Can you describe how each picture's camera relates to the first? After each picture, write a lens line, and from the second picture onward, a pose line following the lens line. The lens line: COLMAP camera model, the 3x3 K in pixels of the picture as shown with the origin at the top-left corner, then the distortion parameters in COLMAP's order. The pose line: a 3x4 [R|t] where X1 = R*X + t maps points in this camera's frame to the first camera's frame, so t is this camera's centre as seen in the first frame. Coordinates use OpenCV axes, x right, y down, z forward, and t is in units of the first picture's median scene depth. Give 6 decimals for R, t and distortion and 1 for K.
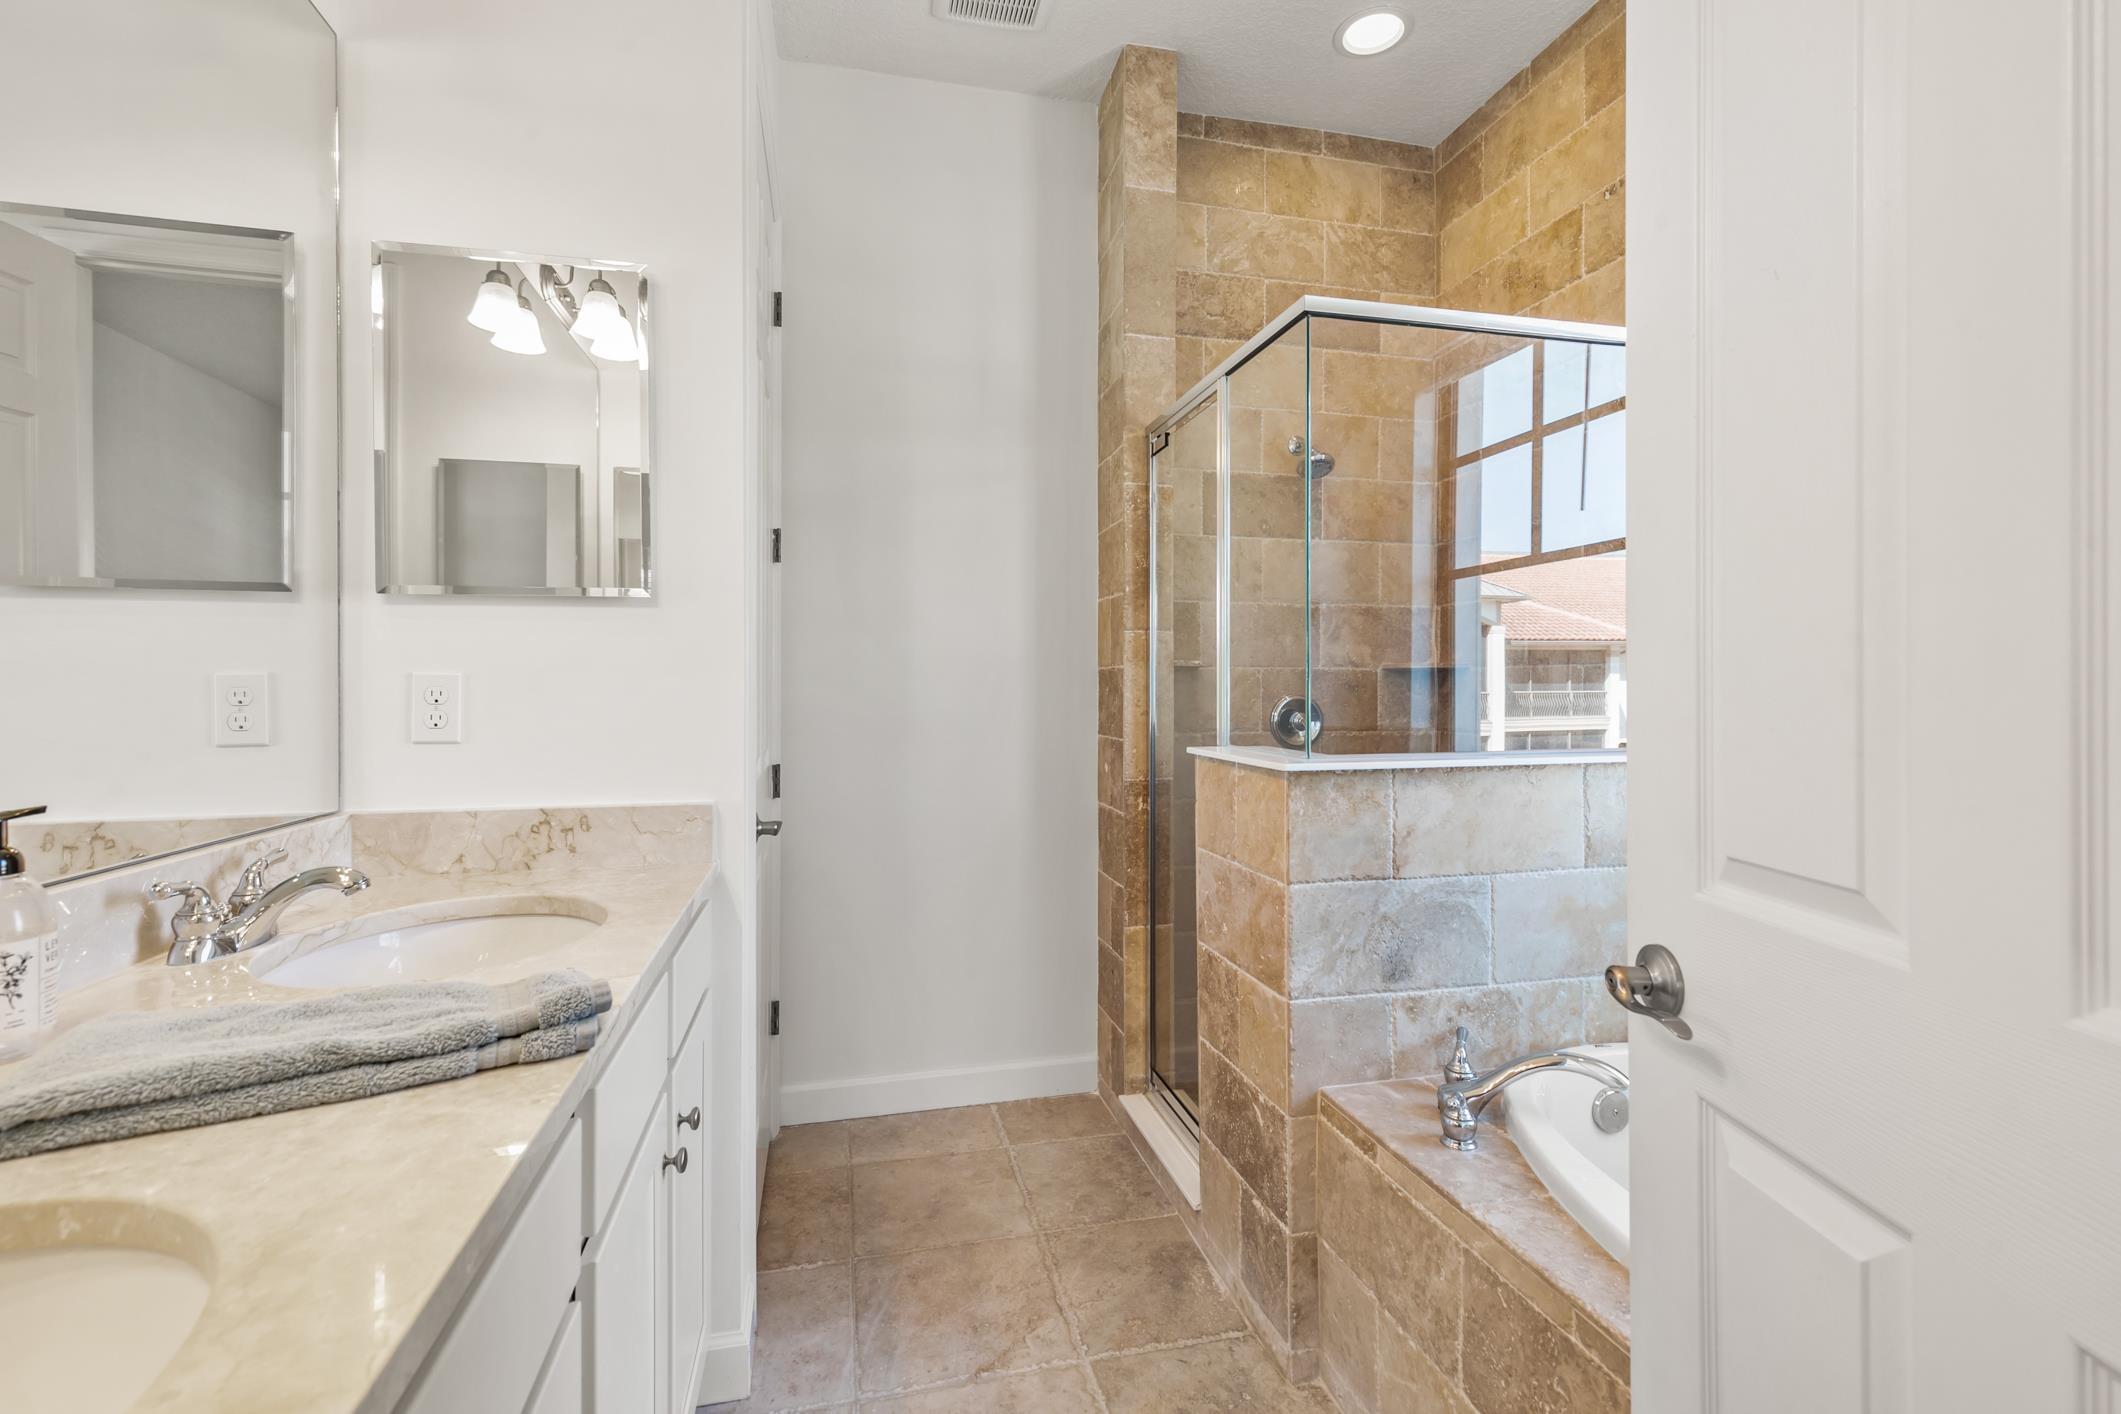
lens RADIAL K [[950.5, 0, 1063.2], [0, 950.5, 689.7], [0, 0, 1]] dist [0.006967, -0.000700]
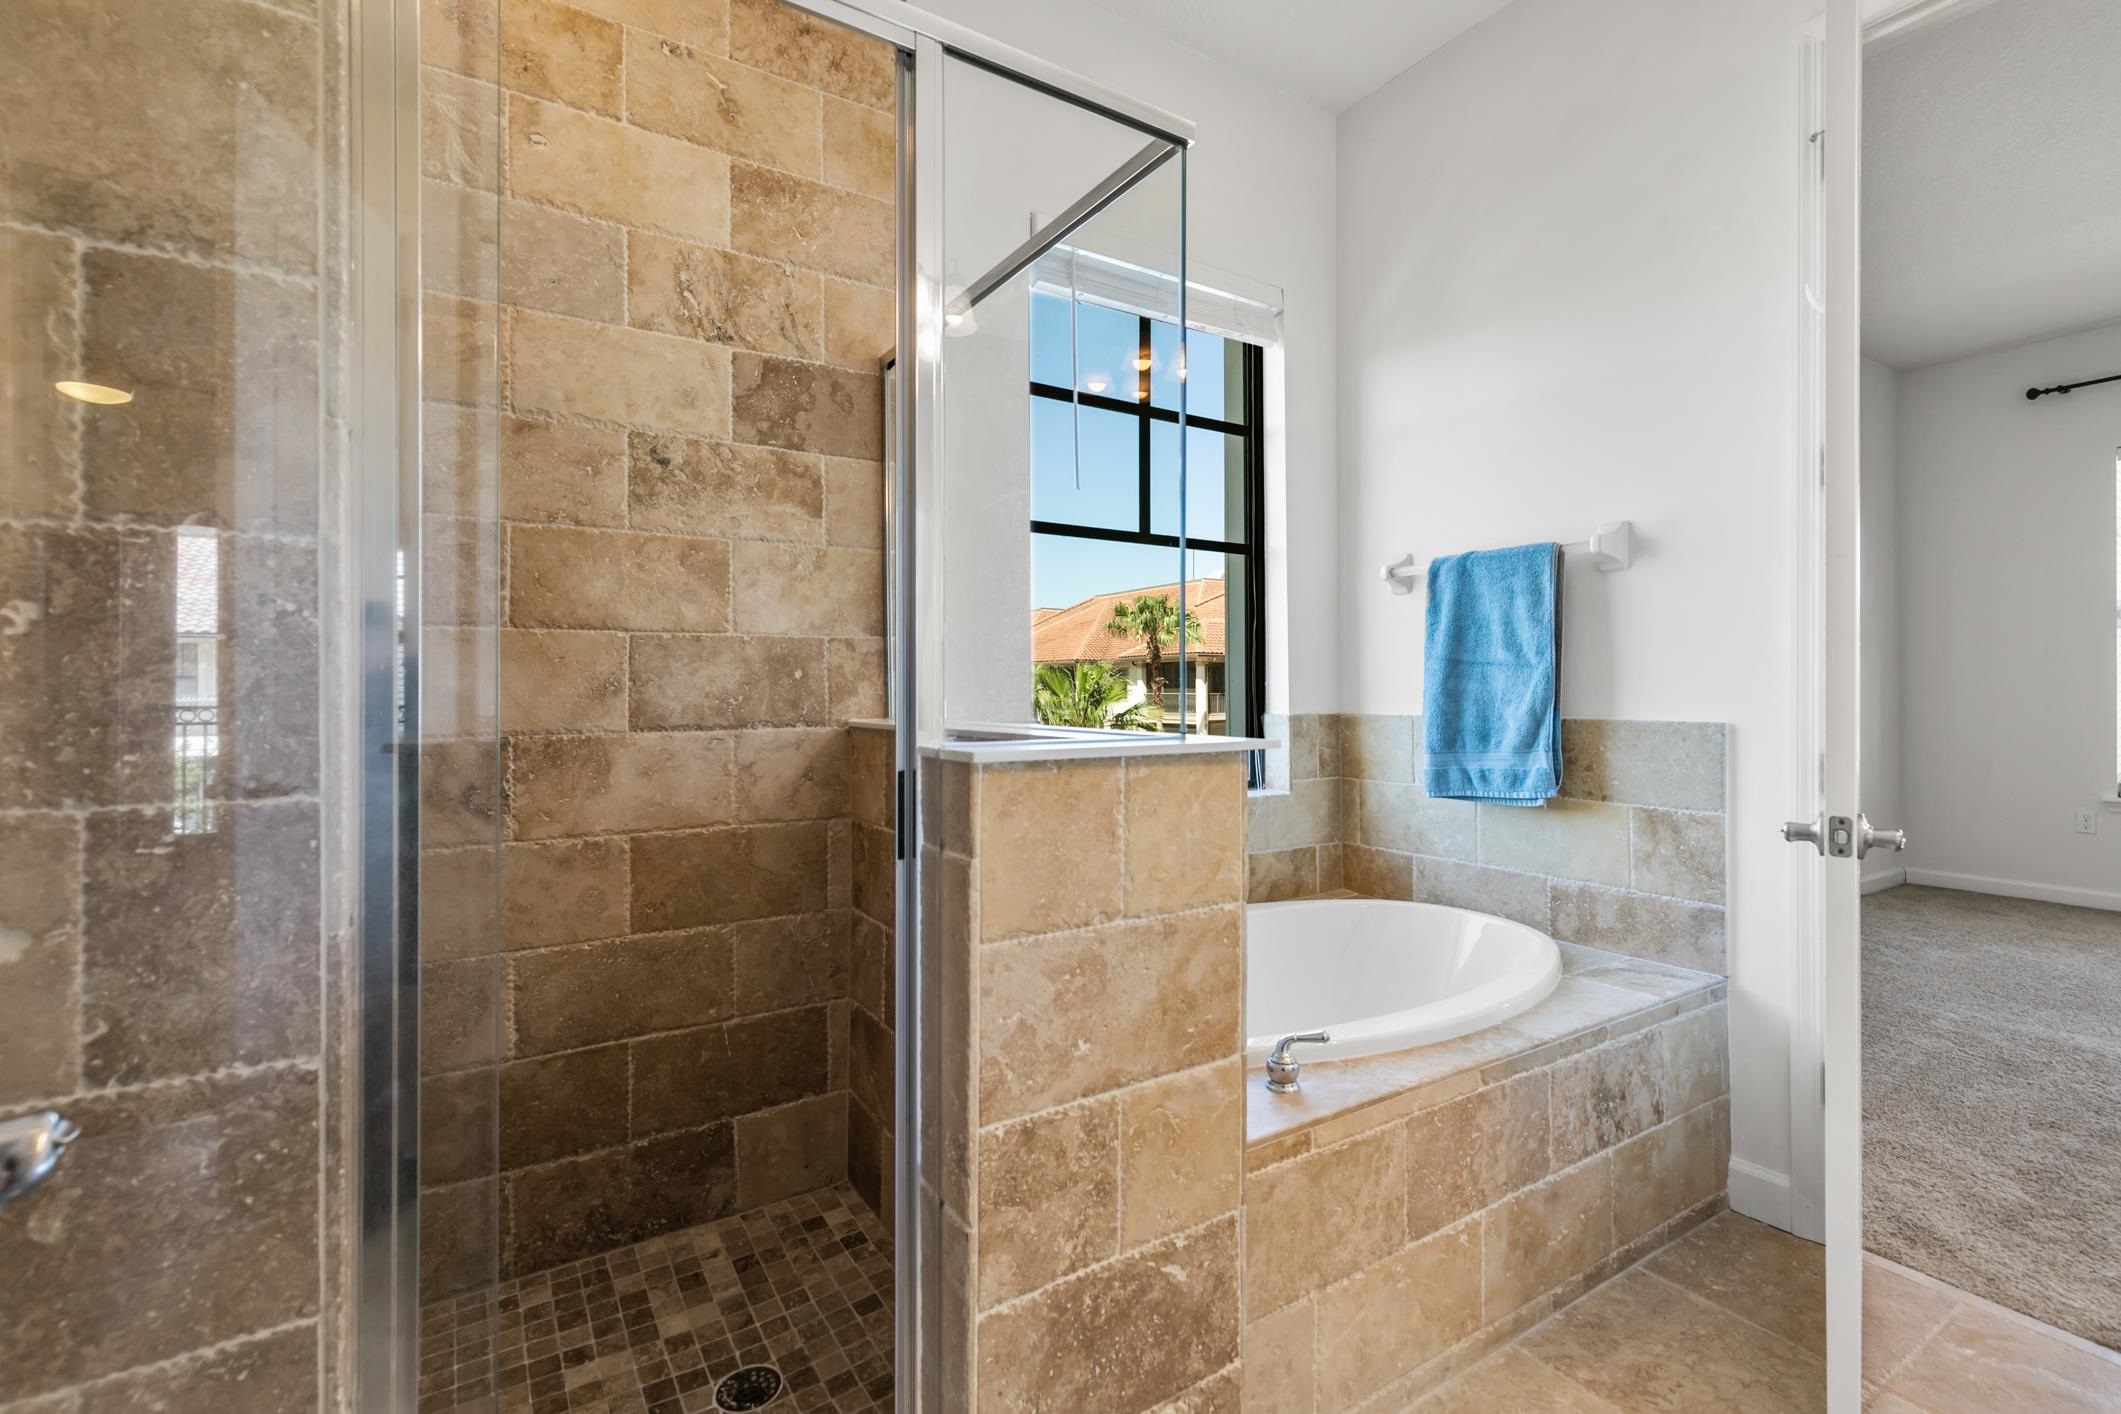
lens RADIAL K [[950.5, 0, 1063.2], [0, 950.5, 689.7], [0, 0, 1]] dist [0.006967, -0.000700]
pose [[-0.331155, 0.003484, 0.943570, -0.459730], [-0.009197, 0.999934, -0.006920, 0.037862], [-0.943531, -0.010969, -0.331101, 1.438447]]
